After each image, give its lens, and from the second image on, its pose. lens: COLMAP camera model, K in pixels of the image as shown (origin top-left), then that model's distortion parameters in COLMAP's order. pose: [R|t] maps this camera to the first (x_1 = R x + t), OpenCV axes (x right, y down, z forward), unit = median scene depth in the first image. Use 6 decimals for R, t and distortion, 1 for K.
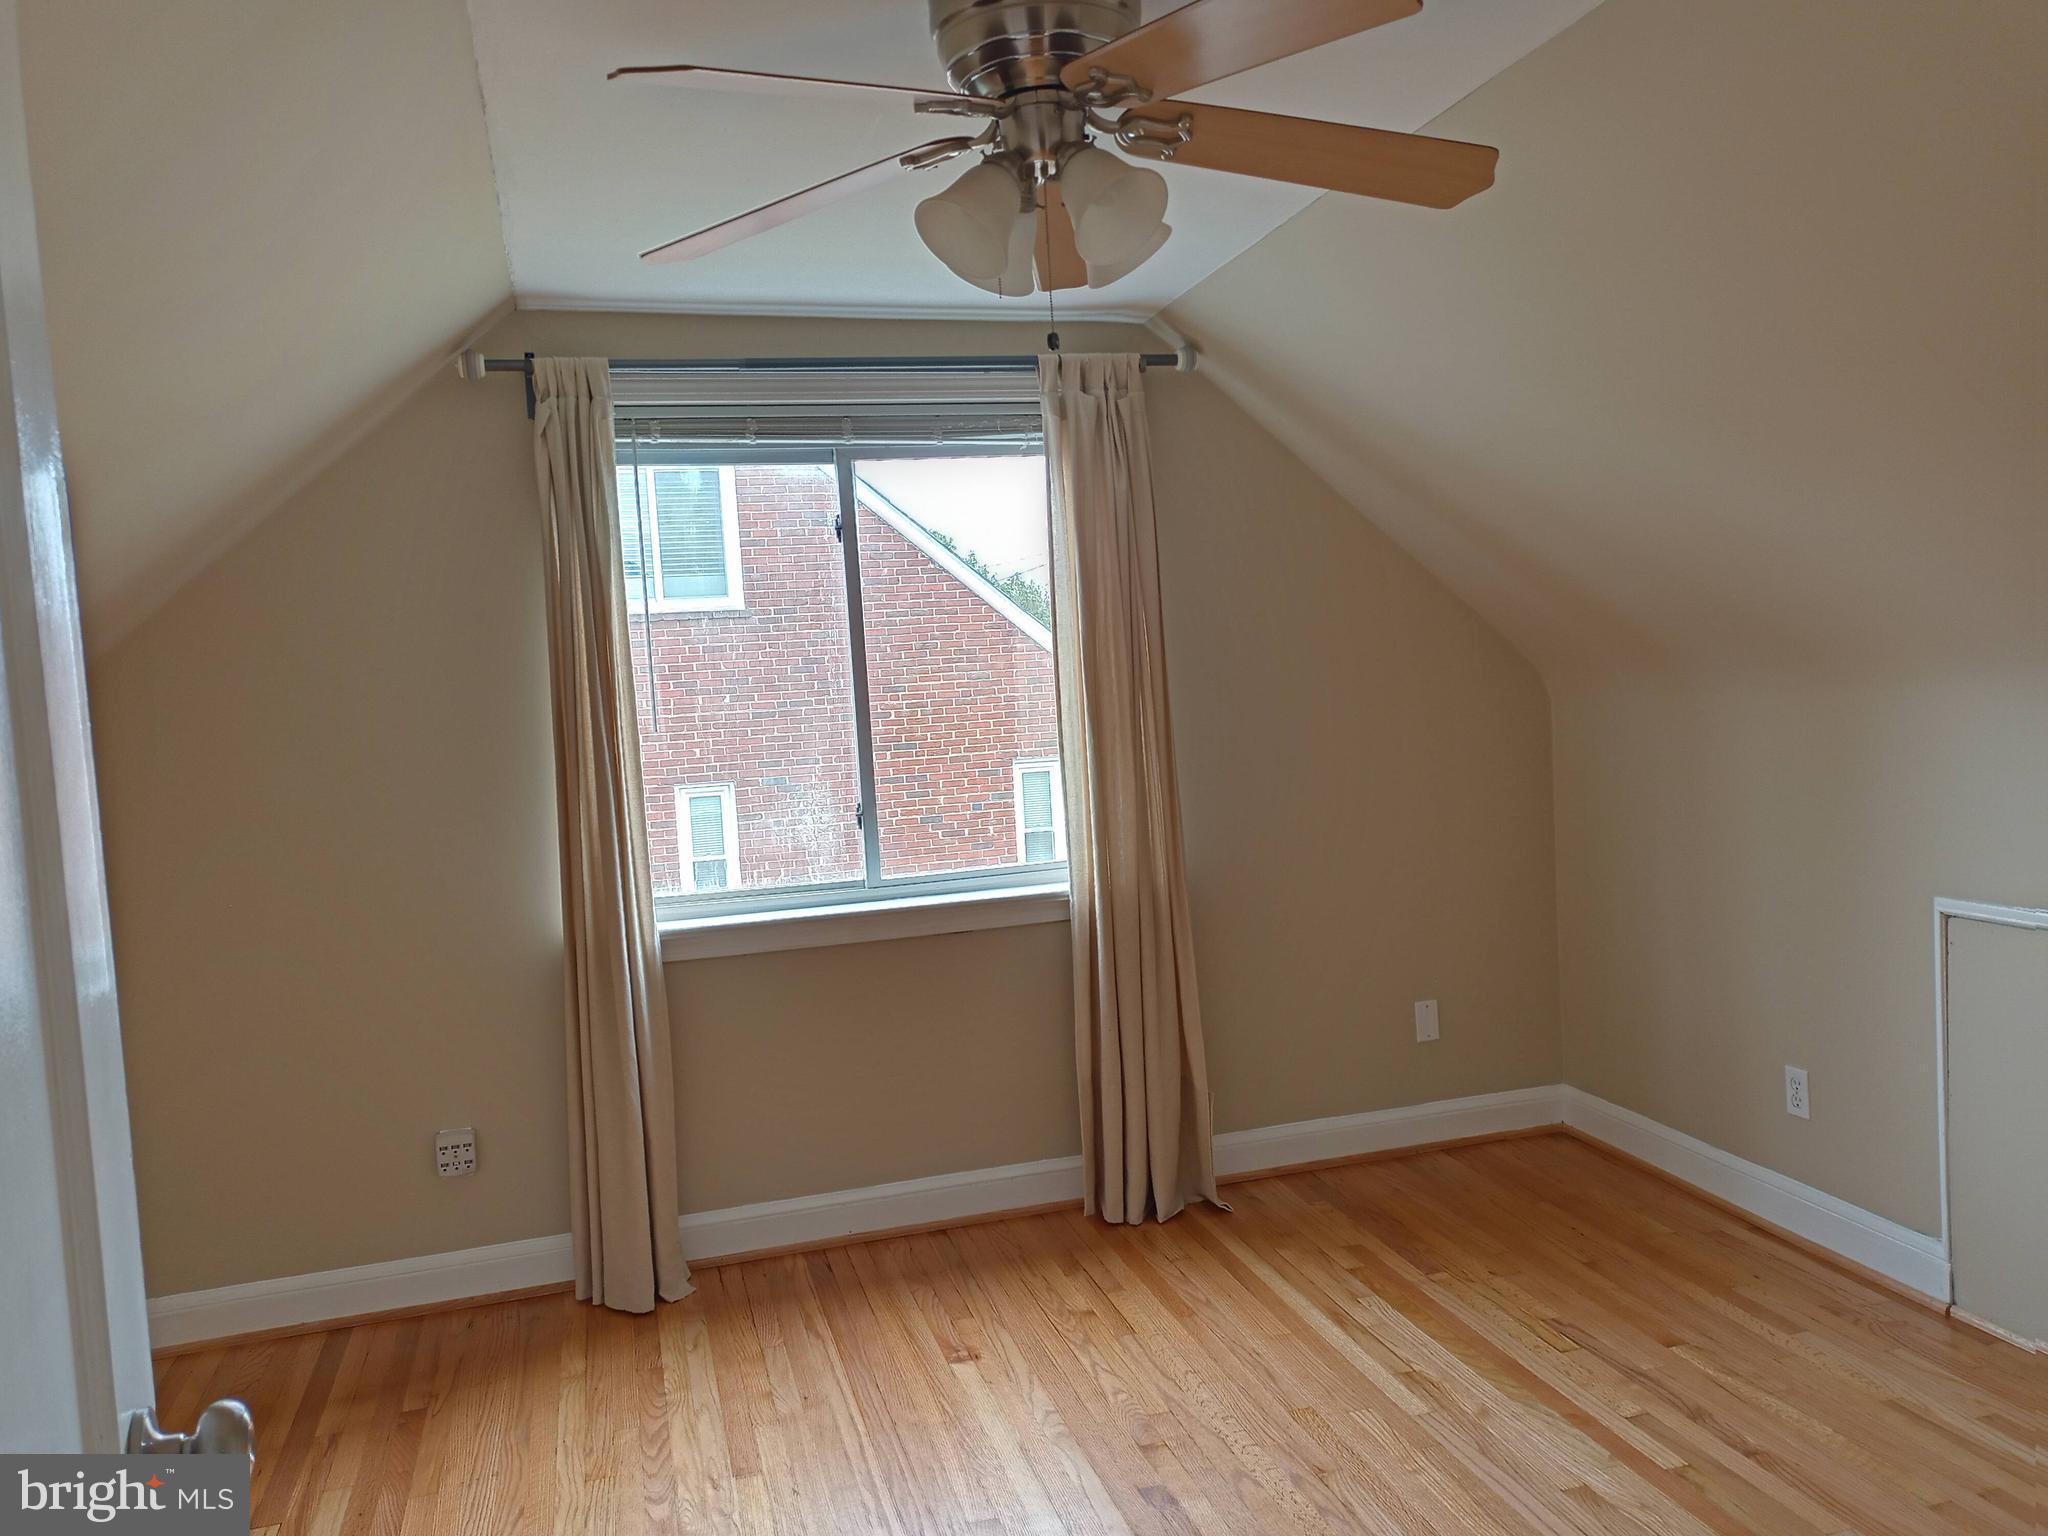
lens RADIAL K [[1560.4, 0, 1026.2], [0, 1560.4, 766.4], [0, 0, 1]] dist [0.056224, -0.050539]
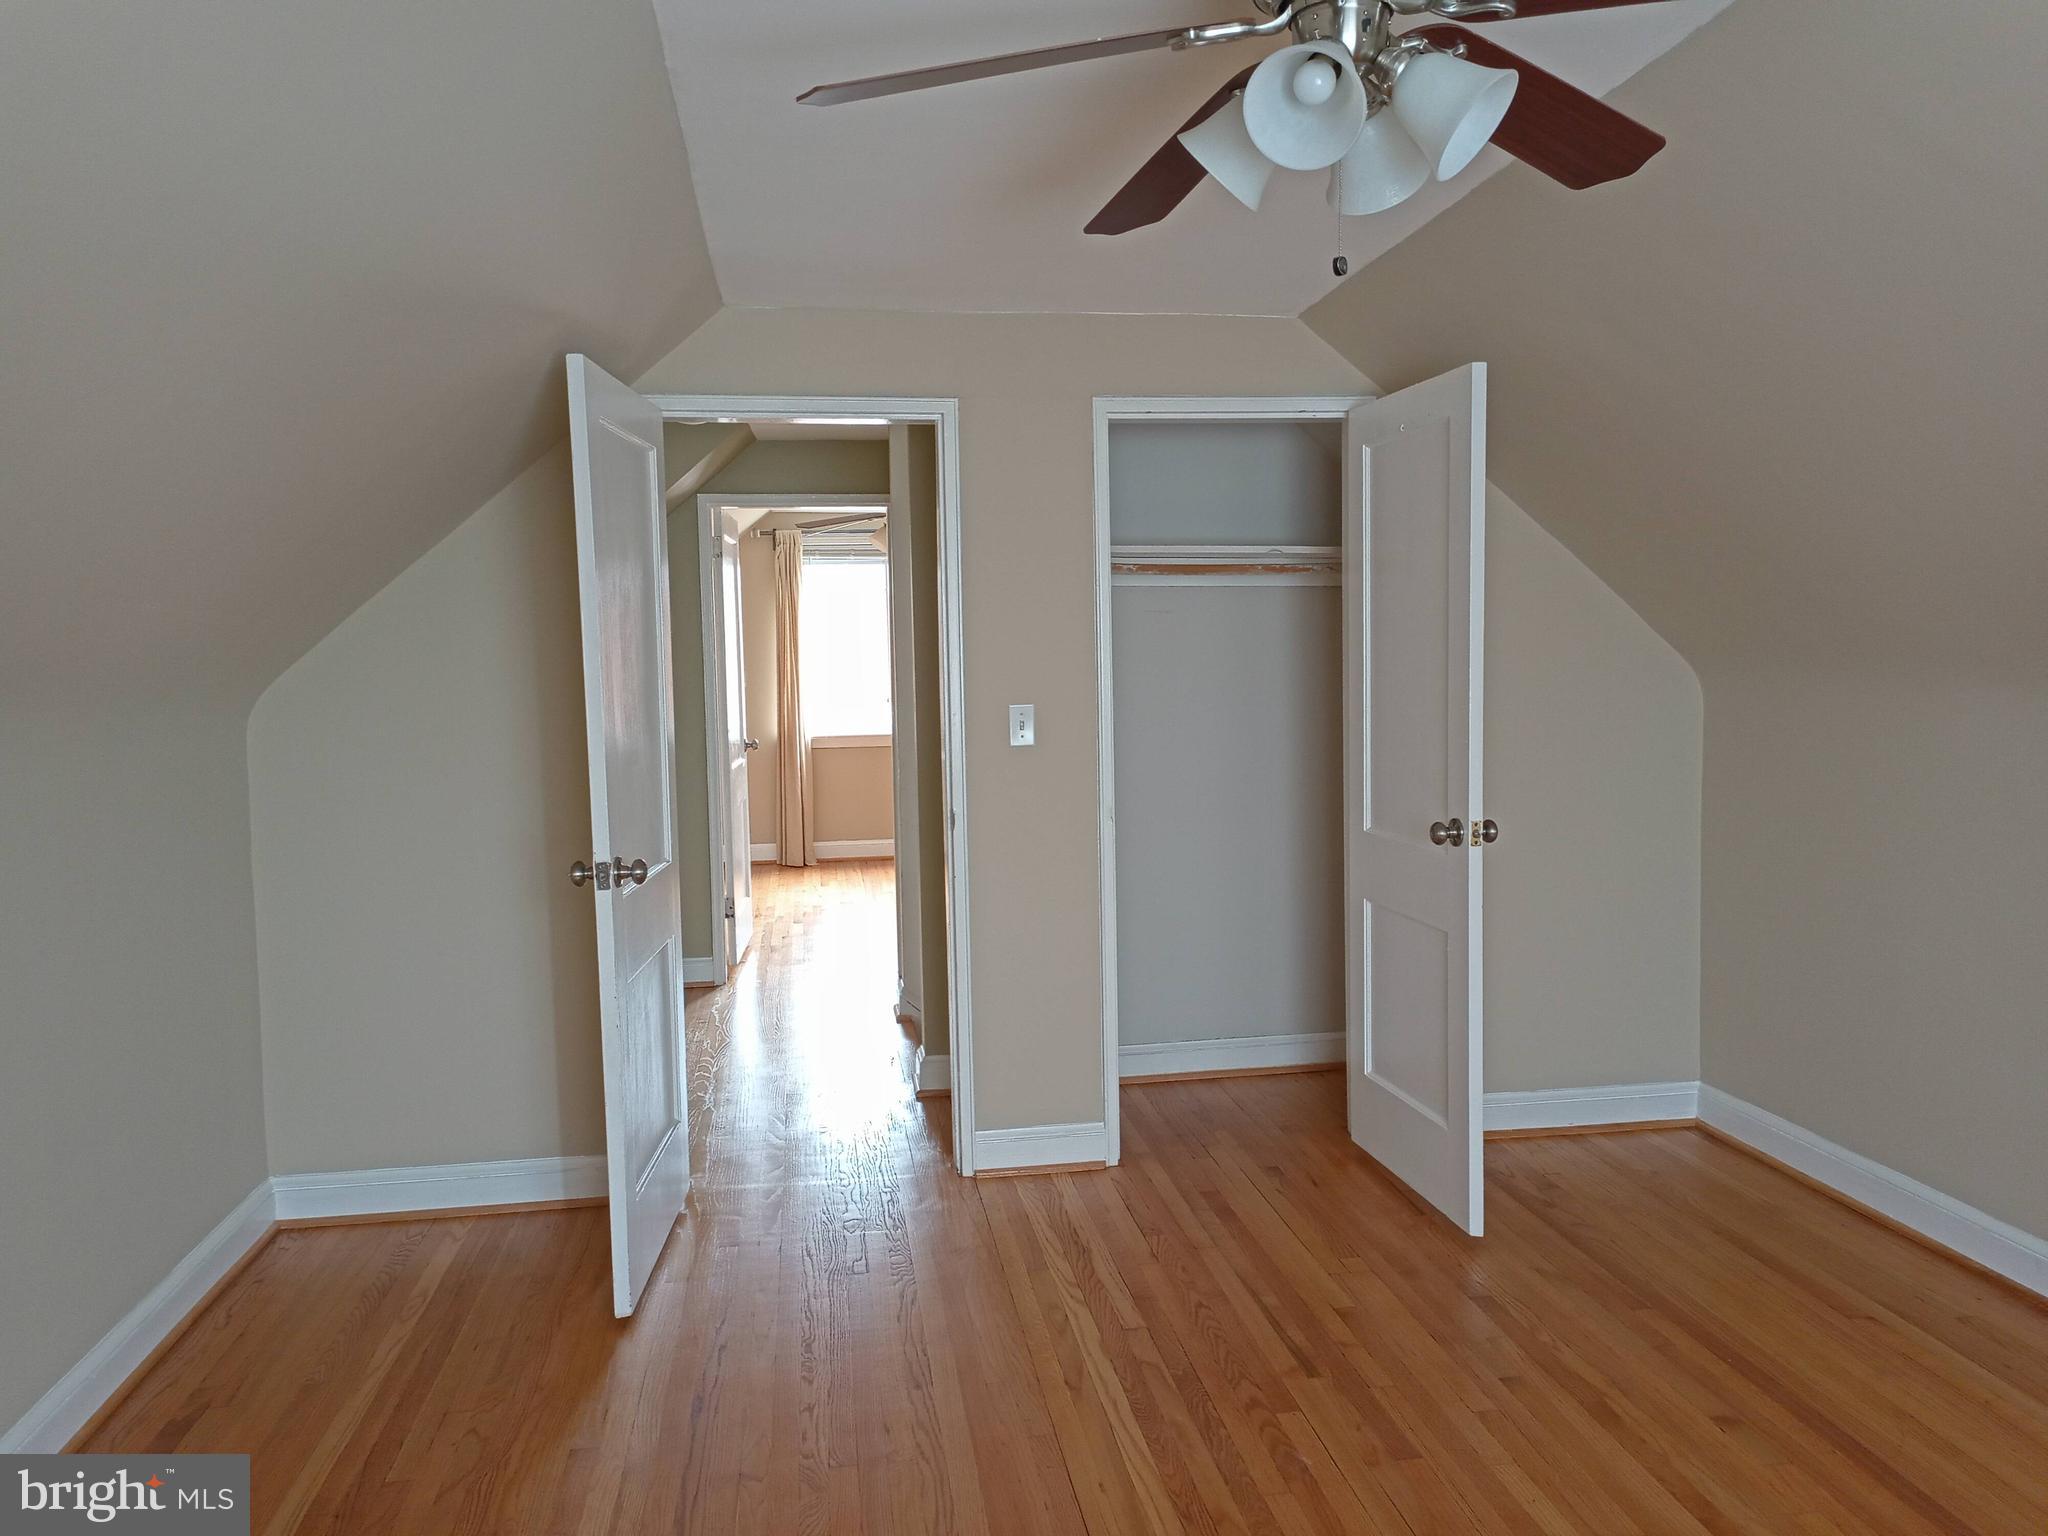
lens RADIAL K [[1560.4, 0, 1023.7], [0, 1560.4, 768.9], [0, 0, 1]] dist [0.056224, -0.050539]
pose [[0.994197, 0.048303, -0.096118, 0.417293], [-0.046686, 0.998729, 0.019008, 0.095853], [0.096914, -0.014411, 0.995188, -1.744476]]
